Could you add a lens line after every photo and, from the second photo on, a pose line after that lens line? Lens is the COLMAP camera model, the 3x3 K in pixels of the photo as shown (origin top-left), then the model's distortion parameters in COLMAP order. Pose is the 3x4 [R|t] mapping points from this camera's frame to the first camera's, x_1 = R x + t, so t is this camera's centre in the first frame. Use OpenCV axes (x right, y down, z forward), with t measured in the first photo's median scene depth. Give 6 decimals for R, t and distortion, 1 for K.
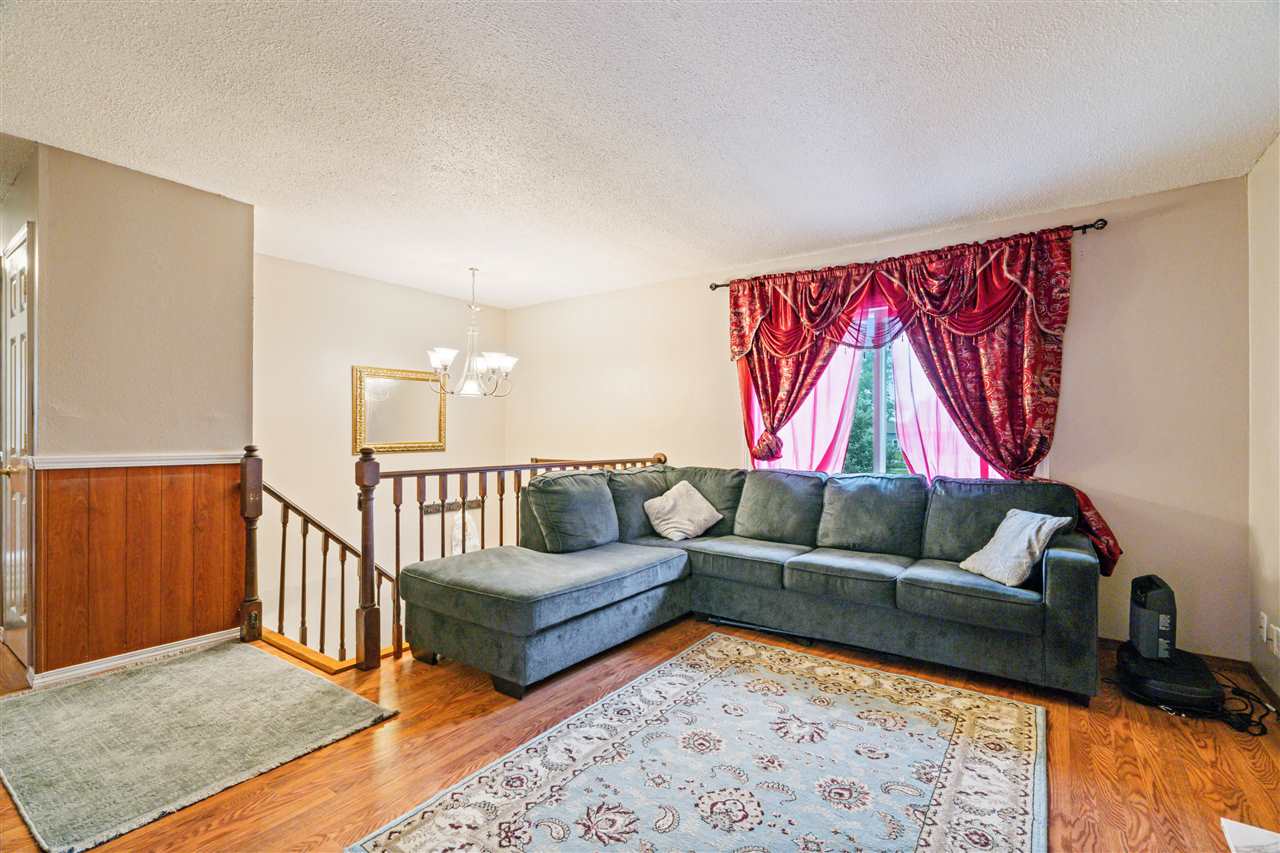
lens RADIAL K [[576.0, 0, 663.0], [0, 576.0, 430.7], [0, 0, 1]] dist [-0.000587, 0.000244]
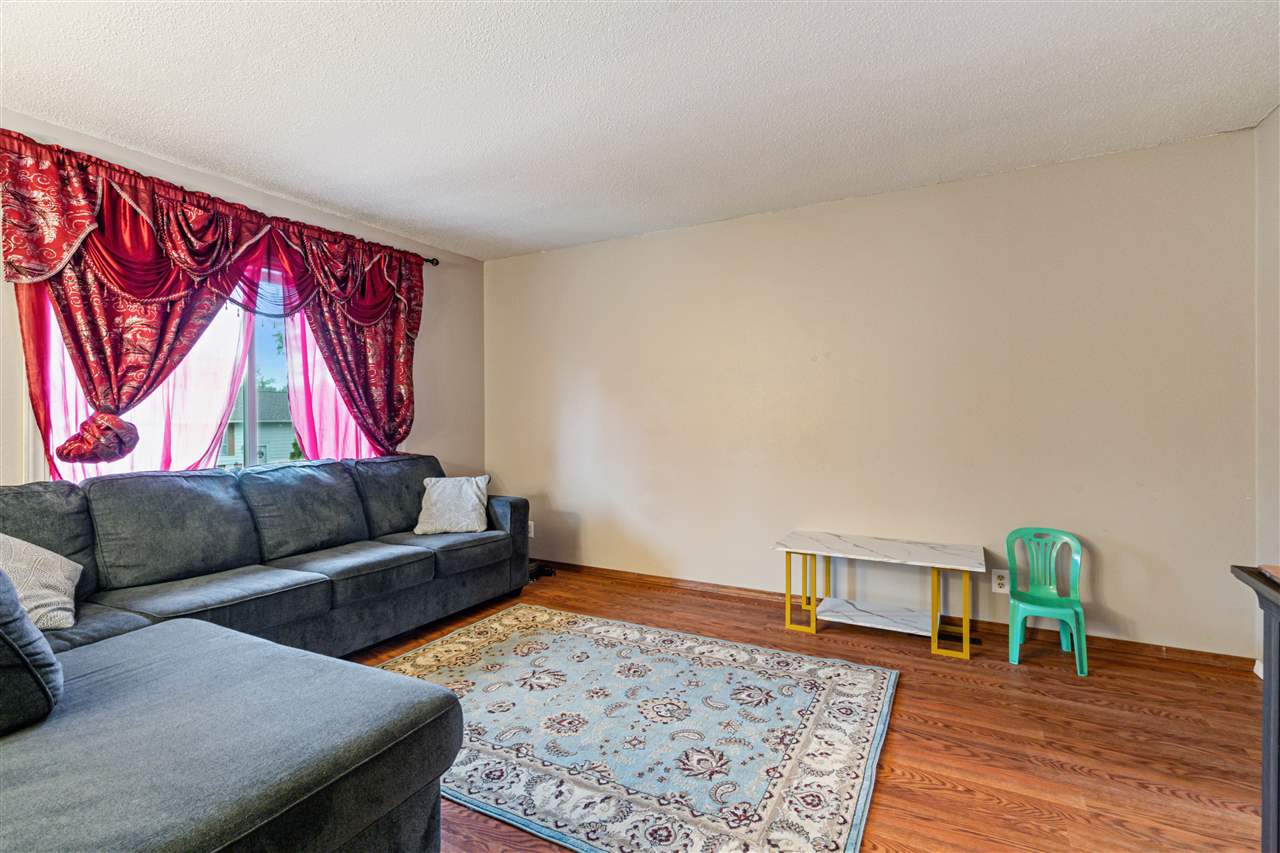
lens RADIAL K [[571.8, 0, 633.4], [0, 571.8, 423.3], [0, 0, 1]] dist [-0.006372, 0.000380]
pose [[-0.083771, -0.013685, 0.996391, -0.672839], [-0.002211, 0.999906, 0.013548, 0.001402], [-0.996483, -0.001068, -0.083793, 0.697780]]
